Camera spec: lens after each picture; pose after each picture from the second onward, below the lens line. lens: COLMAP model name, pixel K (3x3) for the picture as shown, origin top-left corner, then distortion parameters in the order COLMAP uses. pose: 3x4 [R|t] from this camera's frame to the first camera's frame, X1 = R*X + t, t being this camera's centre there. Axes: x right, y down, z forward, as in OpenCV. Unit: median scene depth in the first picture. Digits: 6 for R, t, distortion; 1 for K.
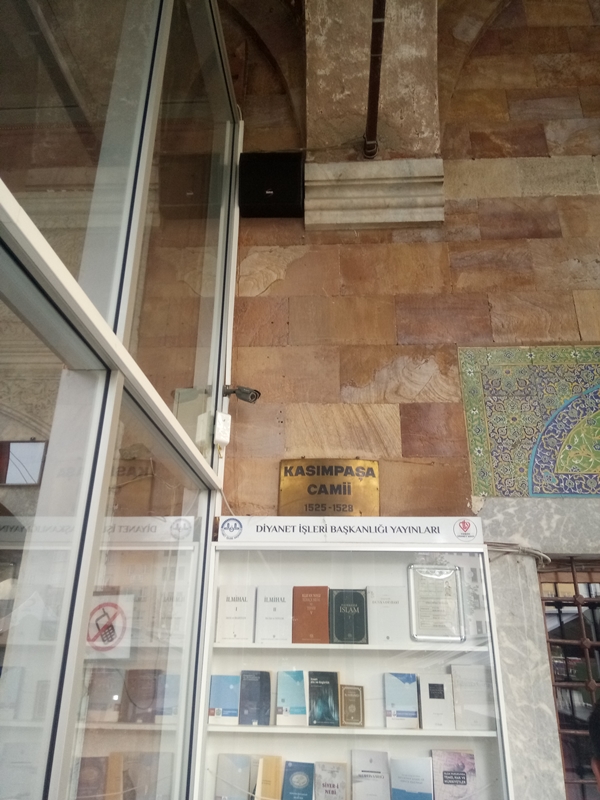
lens RADIAL K [[612.4, 0, 304.1], [0, 612.4, 394.3], [0, 0, 1]] dist [0.075466, -0.109336]
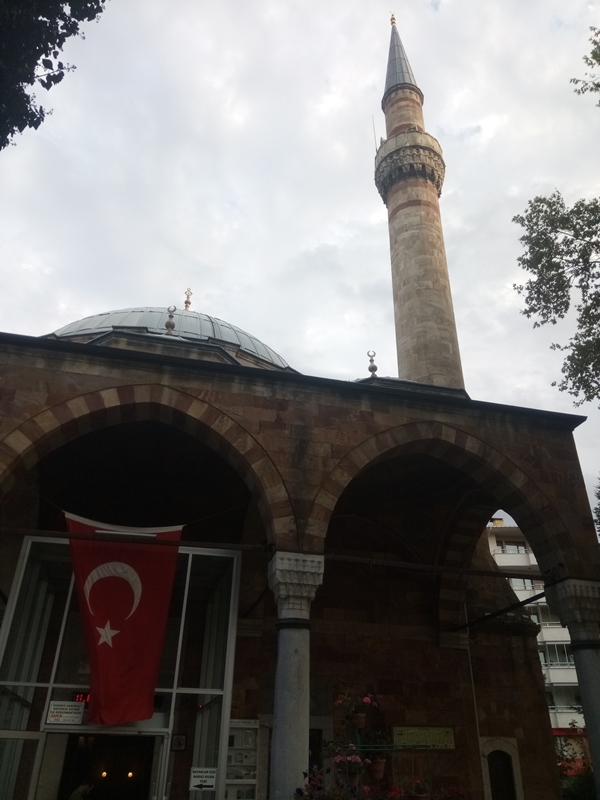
lens RADIAL K [[604.1, 0, 304.5], [0, 604.1, 398.9], [0, 0, 1]] dist [0.116763, -0.170924]
pose [[0.953058, 0.158420, 0.258039, -0.881517], [-0.121553, 0.980701, -0.153138, -1.356128], [-0.277319, 0.114584, 0.953921, -3.448556]]
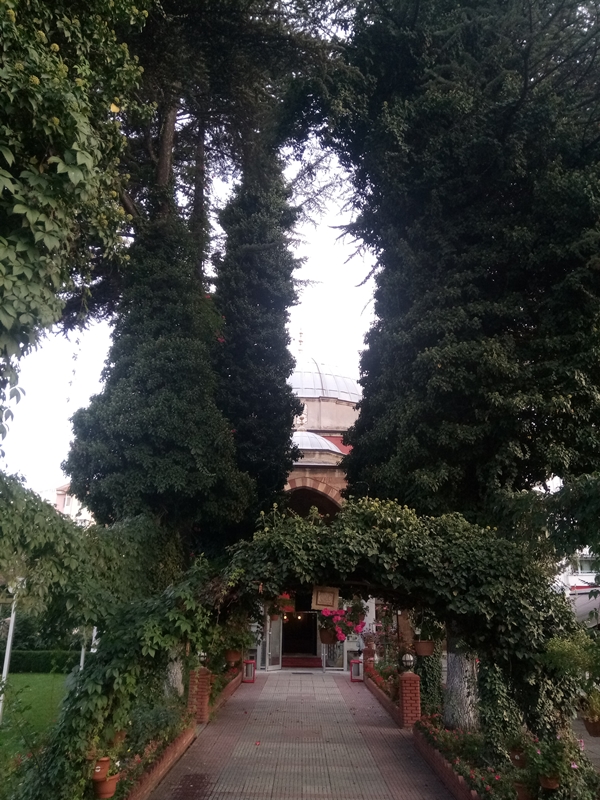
lens RADIAL K [[612.4, 0, 304.1], [0, 612.4, 394.3], [0, 0, 1]] dist [0.075466, -0.109336]
pose [[0.994244, 0.039008, 0.099787, -1.637404], [-0.046940, 0.995815, 0.078416, -3.532345], [-0.096311, -0.082649, 0.991914, -7.858251]]
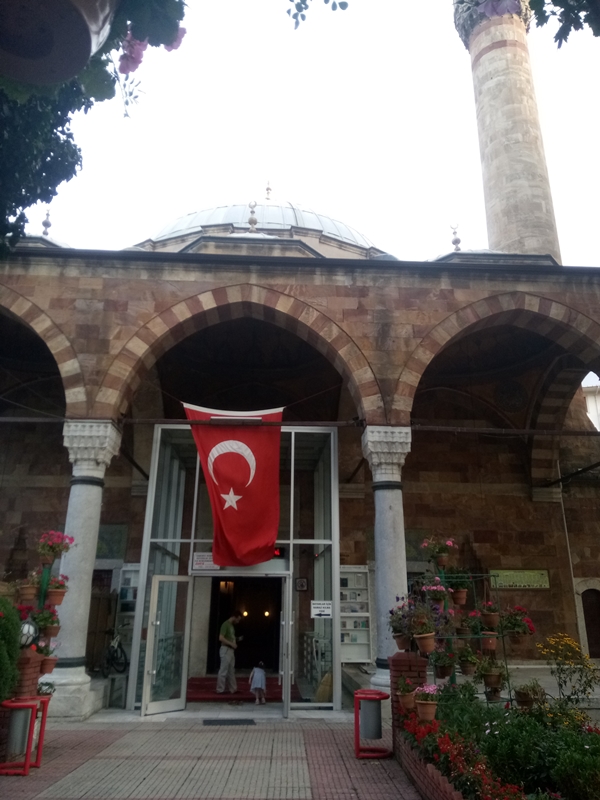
lens RADIAL K [[601.2, 0, 307.4], [0, 601.2, 396.8], [0, 0, 1]] dist [0.114740, -0.148143]
pose [[0.991710, 0.038265, 0.122667, -0.859674], [-0.045713, 0.997241, 0.058487, -1.402281], [-0.120091, -0.063609, 0.990723, -3.714852]]
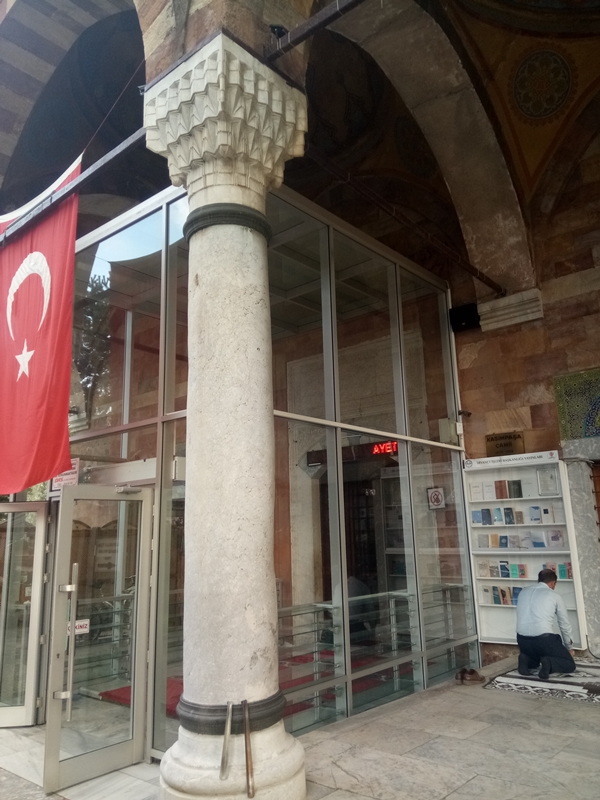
lens RADIAL K [[612.4, 0, 304.1], [0, 612.4, 394.3], [0, 0, 1]] dist [0.075466, -0.109336]
pose [[0.804394, -0.168235, -0.569779, 0.818957], [0.261554, 0.961405, 0.085385, -0.462083], [0.533423, -0.217711, 0.817350, -1.447999]]
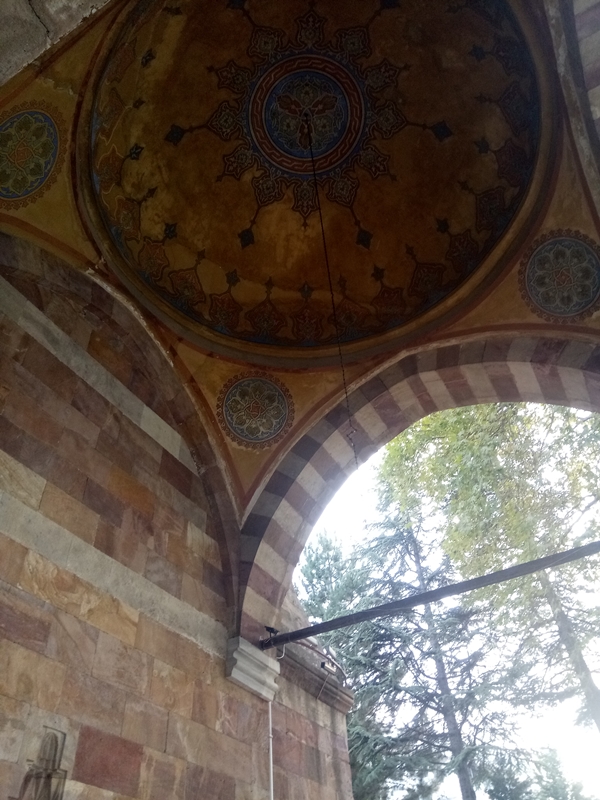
lens RADIAL K [[612.4, 0, 304.1], [0, 612.4, 394.3], [0, 0, 1]] dist [0.075466, -0.109336]
pose [[0.430797, 0.614174, 0.661214, 0.051787], [-0.297720, 0.788392, -0.538332, -0.082588], [-0.851925, 0.035056, 0.522489, -0.143812]]
